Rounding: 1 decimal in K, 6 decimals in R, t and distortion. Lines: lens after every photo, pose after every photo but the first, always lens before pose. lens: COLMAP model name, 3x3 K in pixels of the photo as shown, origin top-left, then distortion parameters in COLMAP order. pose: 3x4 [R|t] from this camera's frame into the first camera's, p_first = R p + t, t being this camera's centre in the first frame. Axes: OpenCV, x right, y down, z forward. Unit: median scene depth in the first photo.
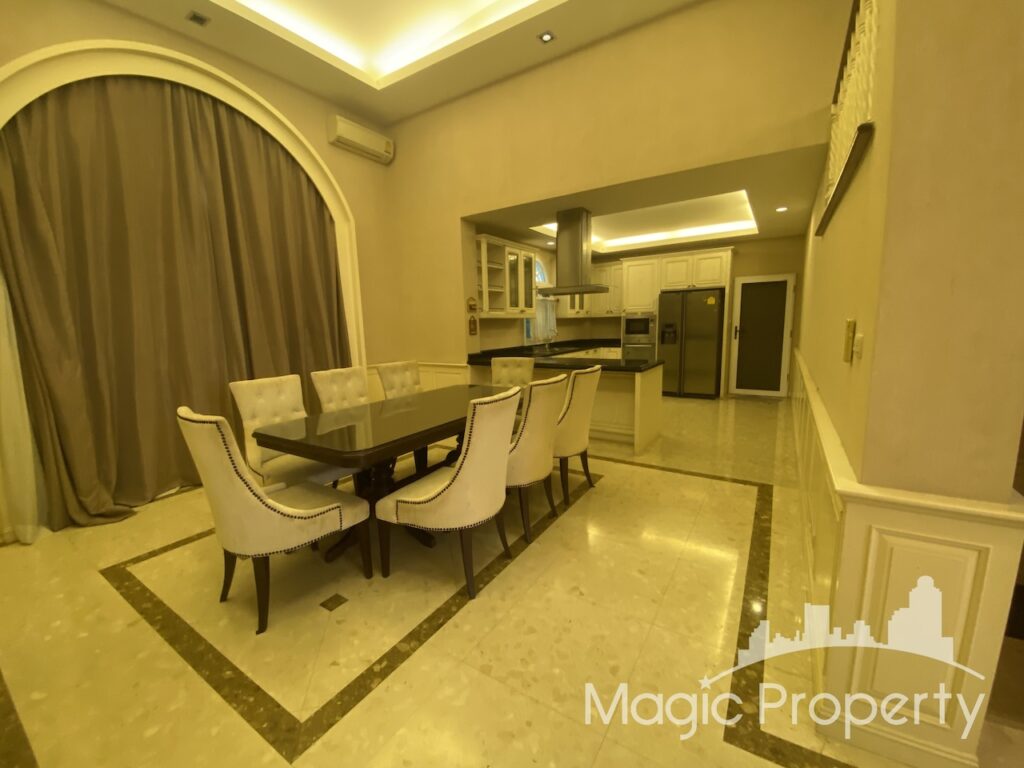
lens RADIAL K [[414.3, 0, 512.7], [0, 414.3, 381.5], [0, 0, 1]] dist [0.027627, -0.021484]
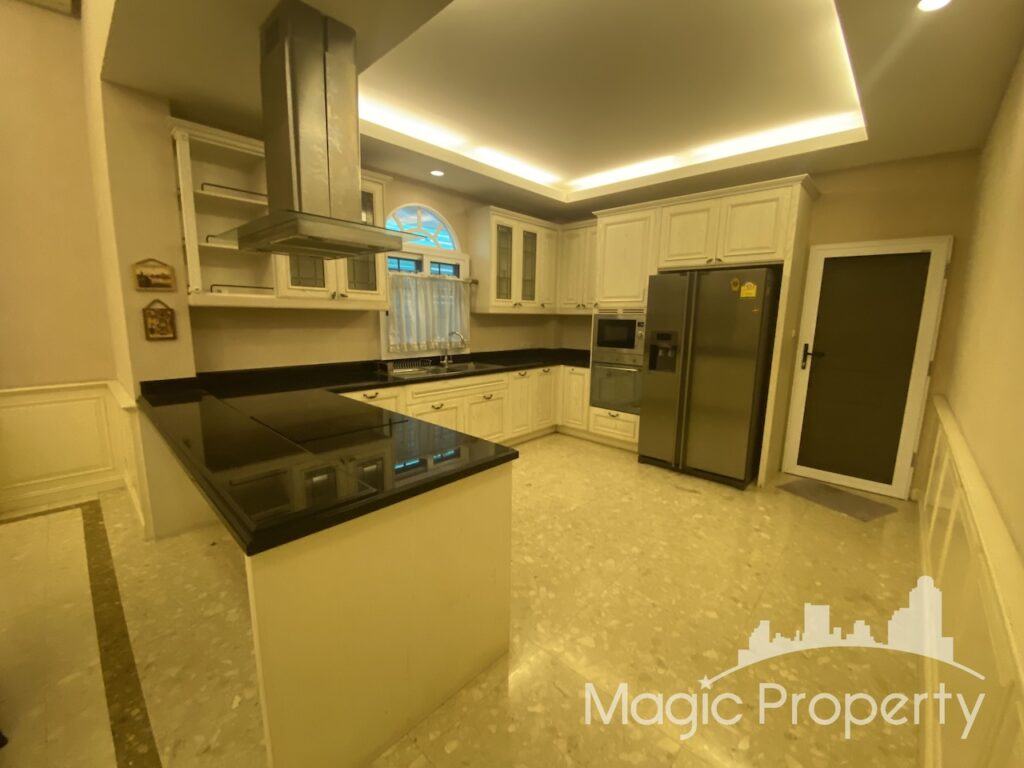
lens RADIAL K [[414.3, 0, 512.7], [0, 414.3, 381.5], [0, 0, 1]] dist [0.027627, -0.021484]
pose [[0.983063, 0.069464, -0.169592, 0.283759], [-0.066019, 0.997483, 0.025877, -0.078852], [0.170963, -0.014243, 0.985175, 0.454318]]
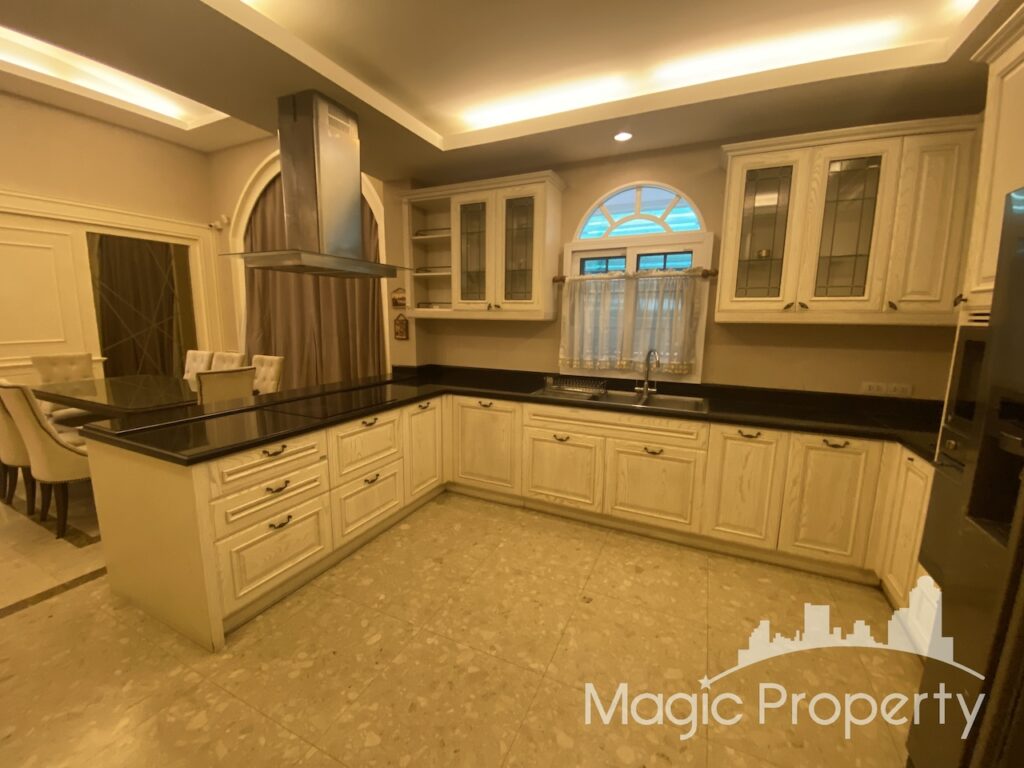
lens RADIAL K [[414.3, 0, 512.7], [0, 414.3, 381.5], [0, 0, 1]] dist [0.027627, -0.021484]
pose [[0.124907, 0.179096, -0.975870, 0.493169], [-0.153335, 0.975241, 0.159354, -0.141335], [0.980248, 0.129730, 0.149276, 0.822830]]
